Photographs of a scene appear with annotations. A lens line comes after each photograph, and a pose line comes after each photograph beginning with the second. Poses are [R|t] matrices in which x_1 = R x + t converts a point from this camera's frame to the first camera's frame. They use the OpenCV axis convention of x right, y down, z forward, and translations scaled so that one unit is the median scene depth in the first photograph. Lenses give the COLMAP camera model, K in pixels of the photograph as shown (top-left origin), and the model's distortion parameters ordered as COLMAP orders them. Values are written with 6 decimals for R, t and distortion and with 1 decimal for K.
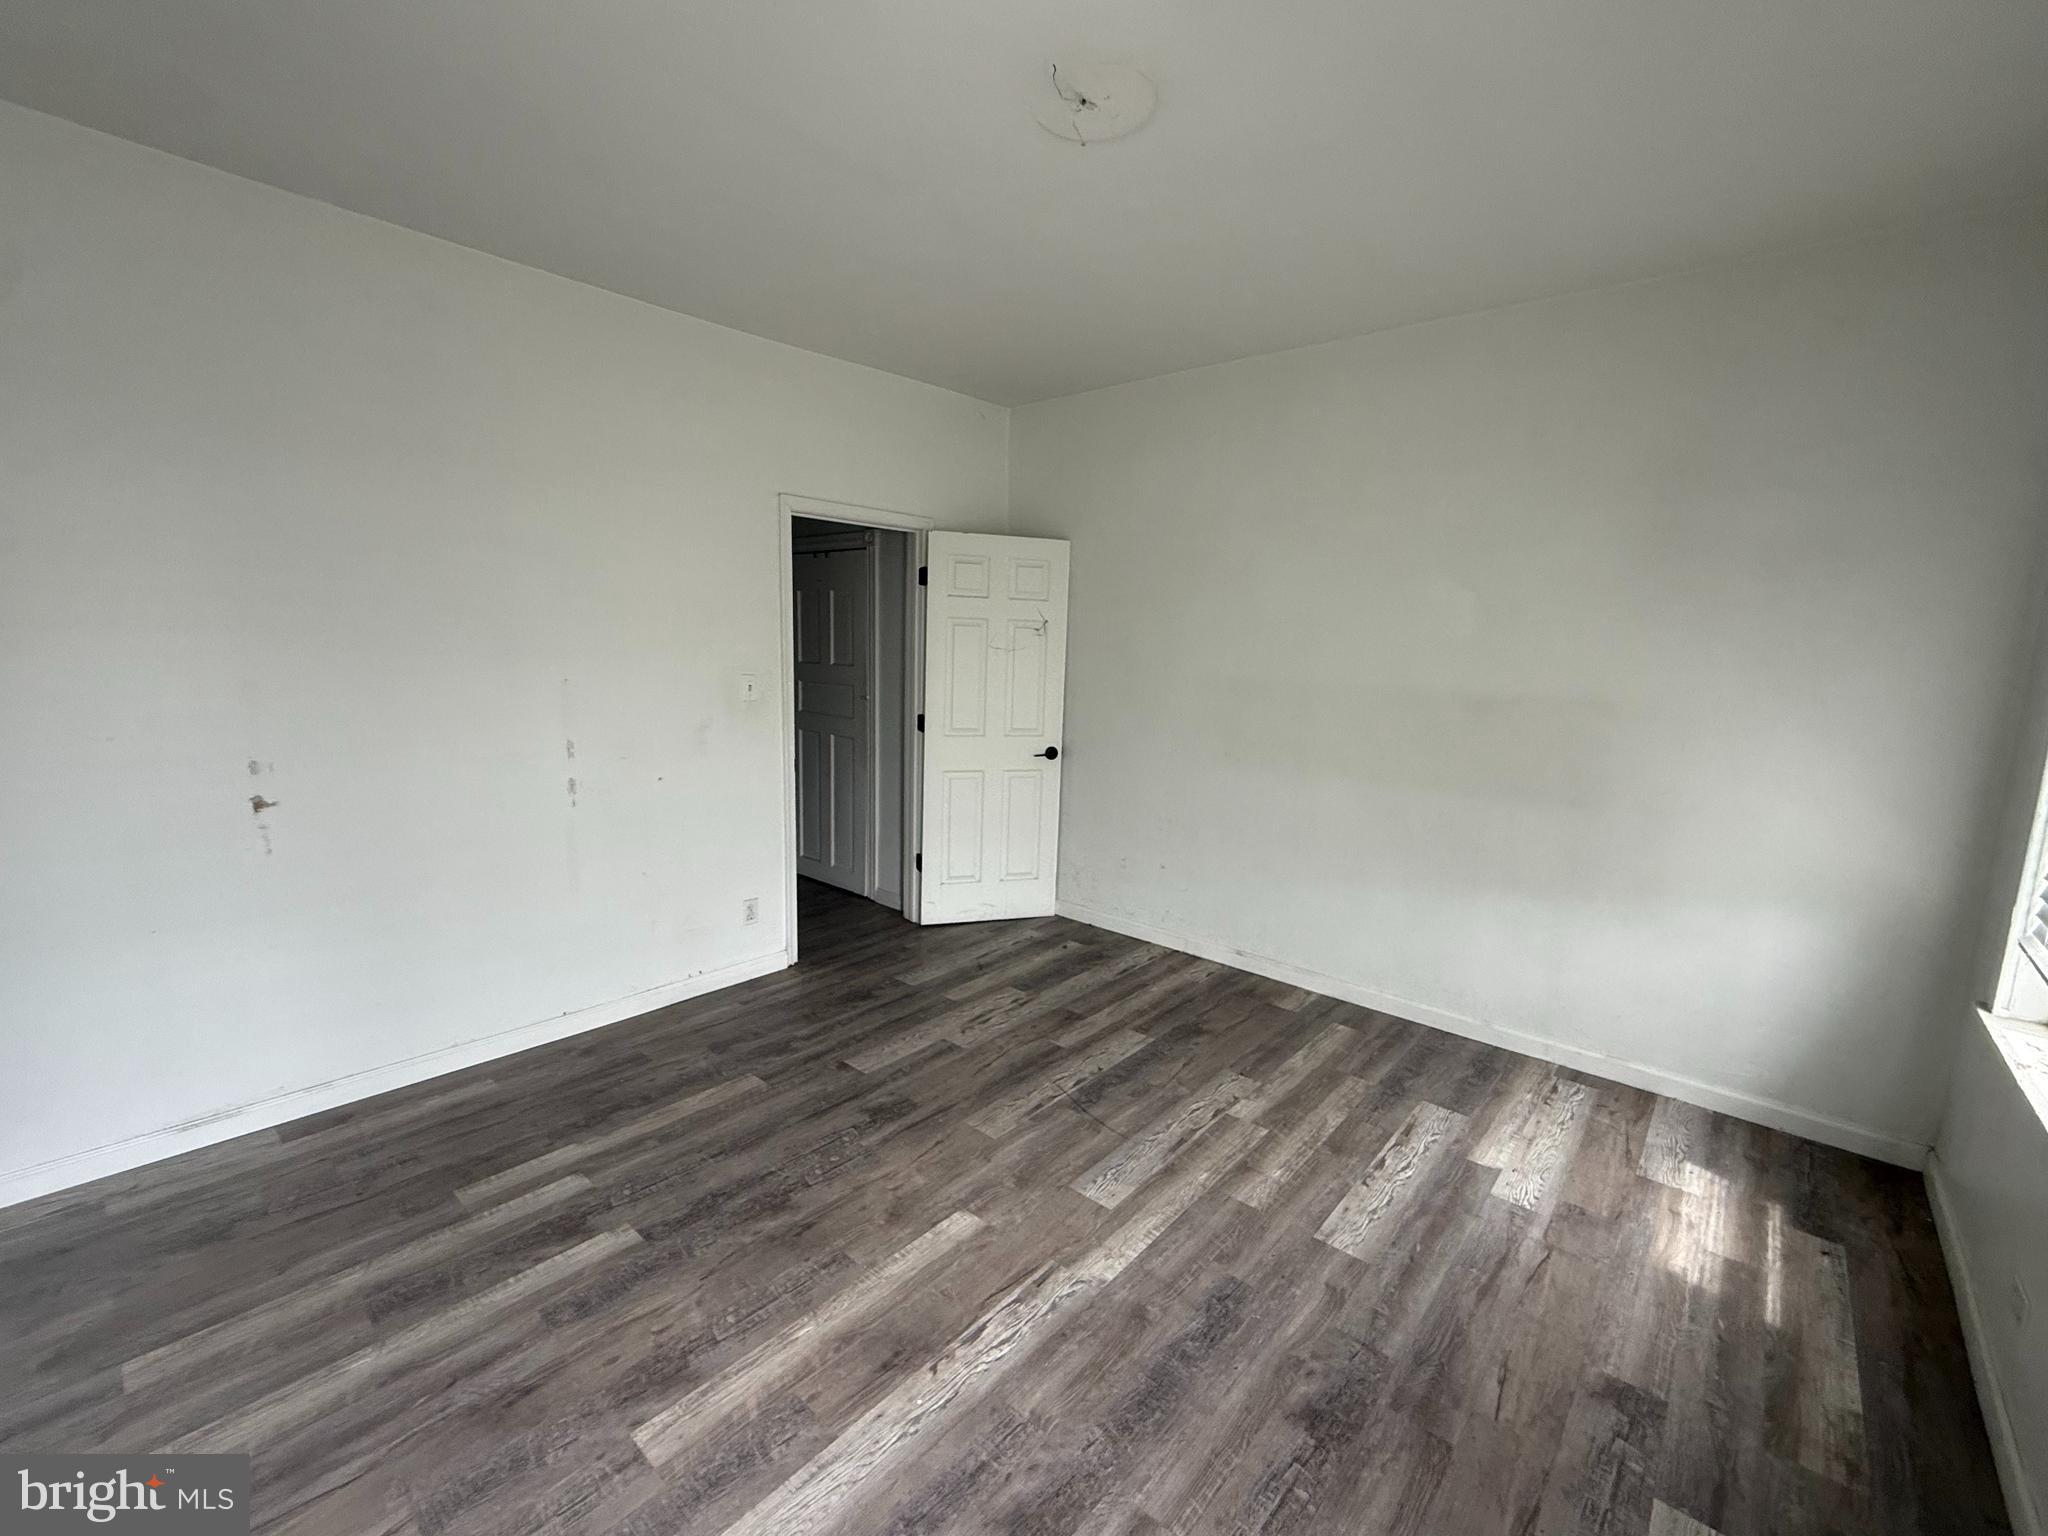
lens RADIAL K [[848.7, 0, 1021.9], [0, 848.7, 766.3], [0, 0, 1]] dist [0.000078, -0.000014]
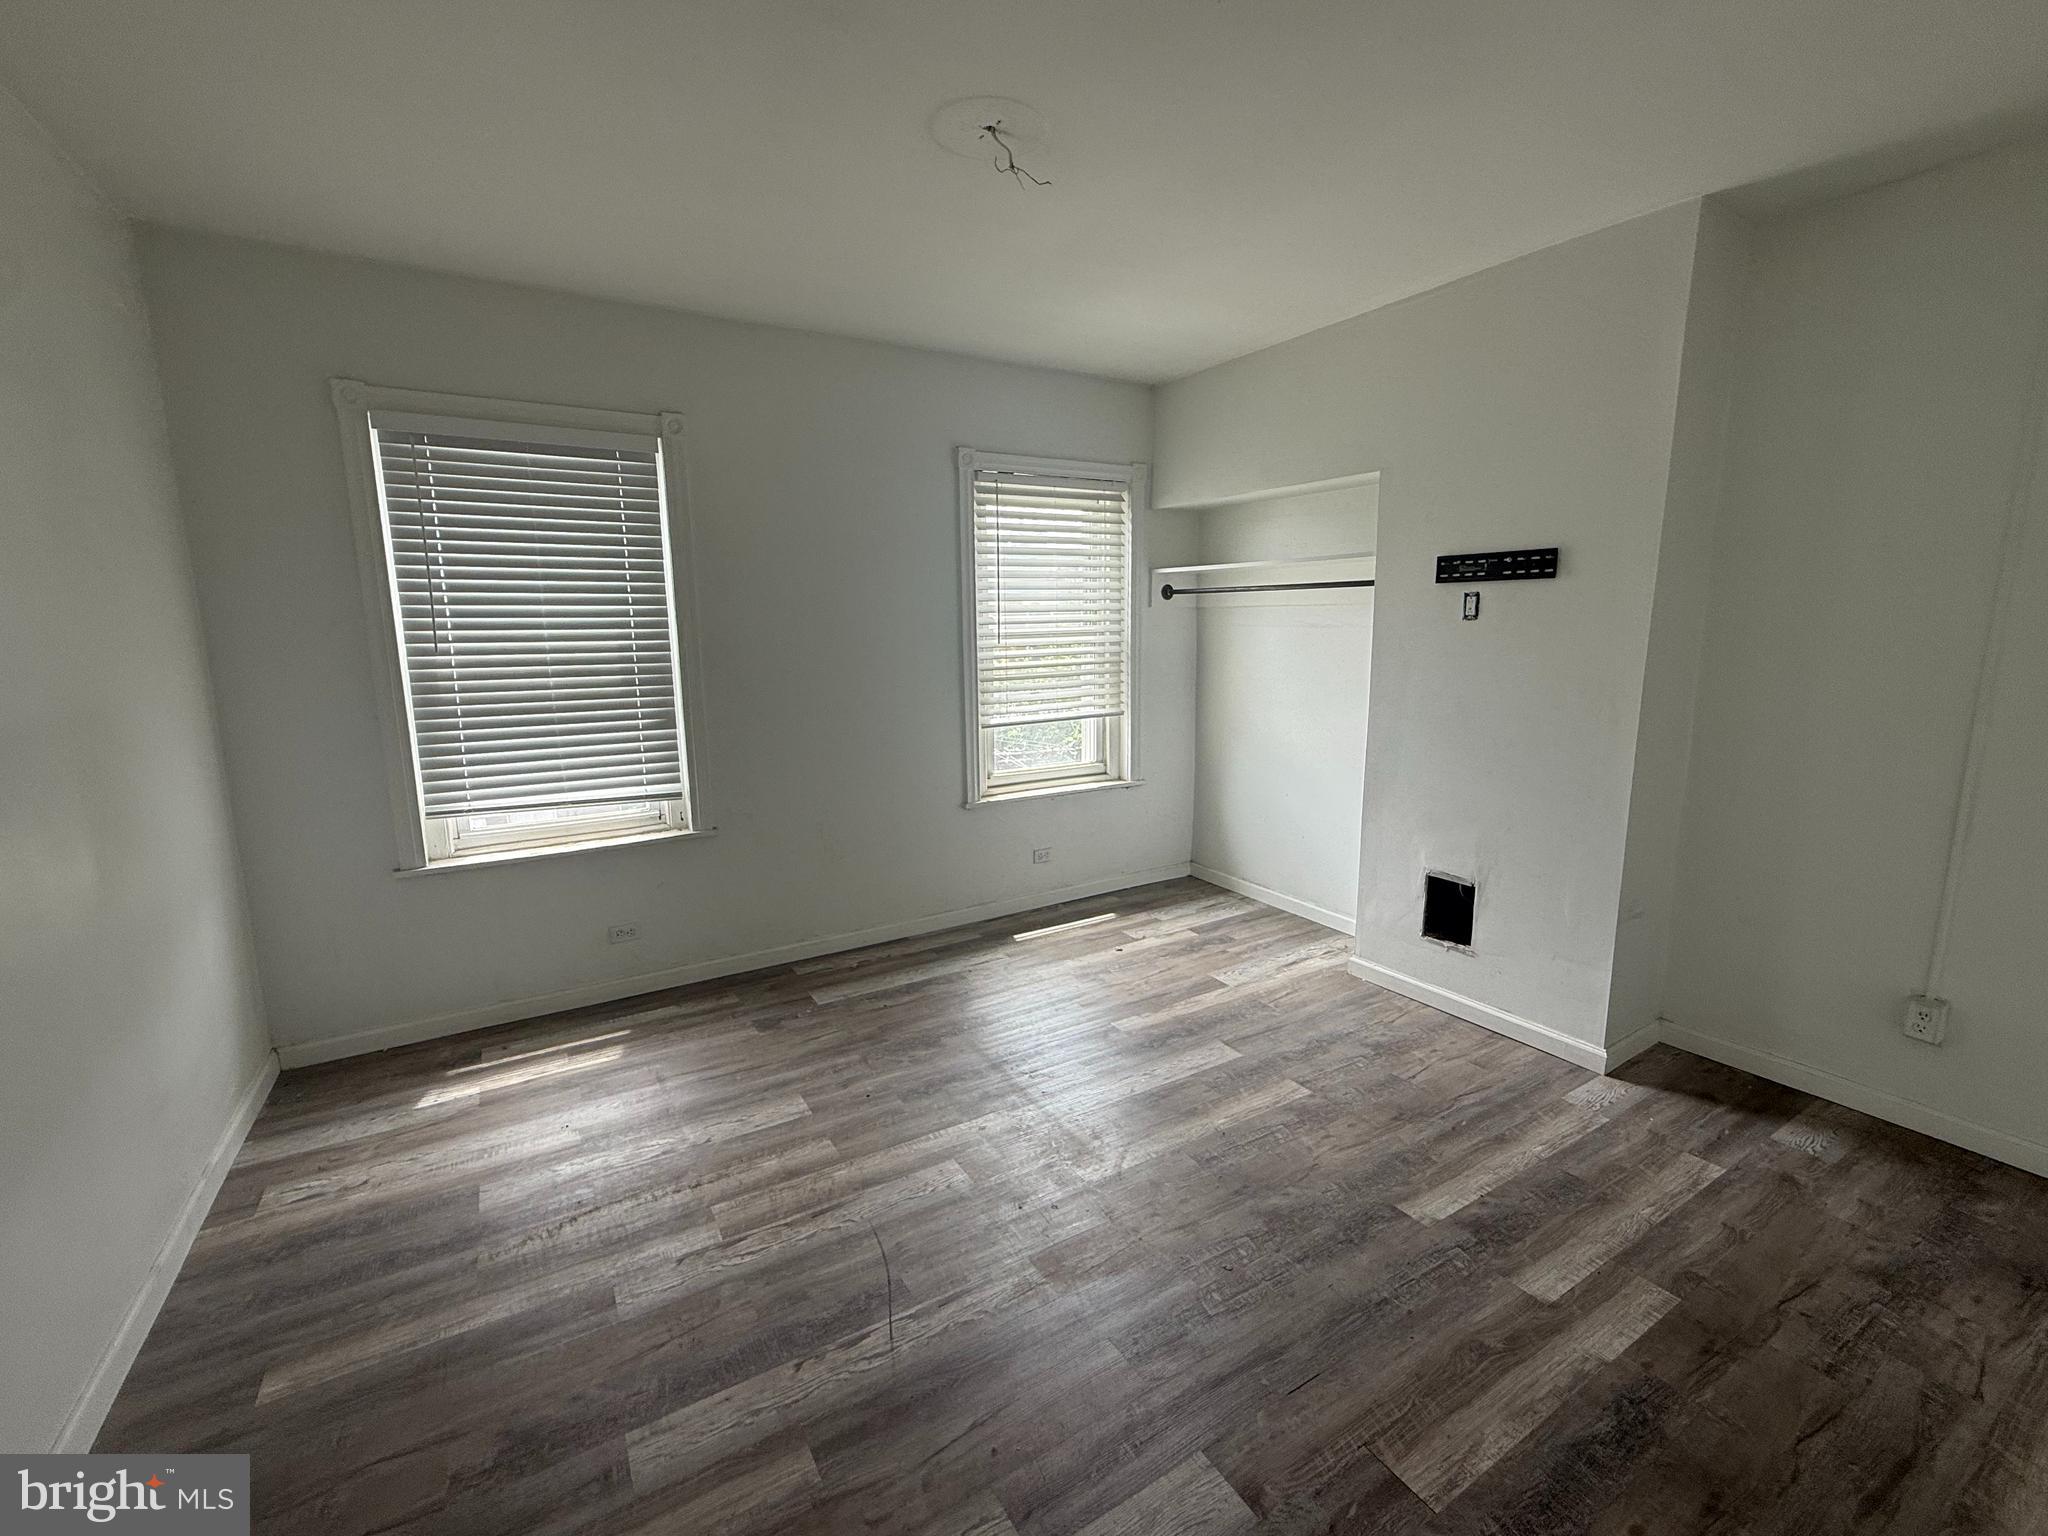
lens RADIAL K [[848.7, 0, 1025.8], [0, 848.7, 766.4], [0, 0, 1]] dist [0.000078, -0.000014]
pose [[-0.951929, -0.065040, 0.299335, -0.269536], [0.035099, 0.947603, 0.317517, -0.283007], [-0.304302, 0.312760, -0.899768, 1.777652]]
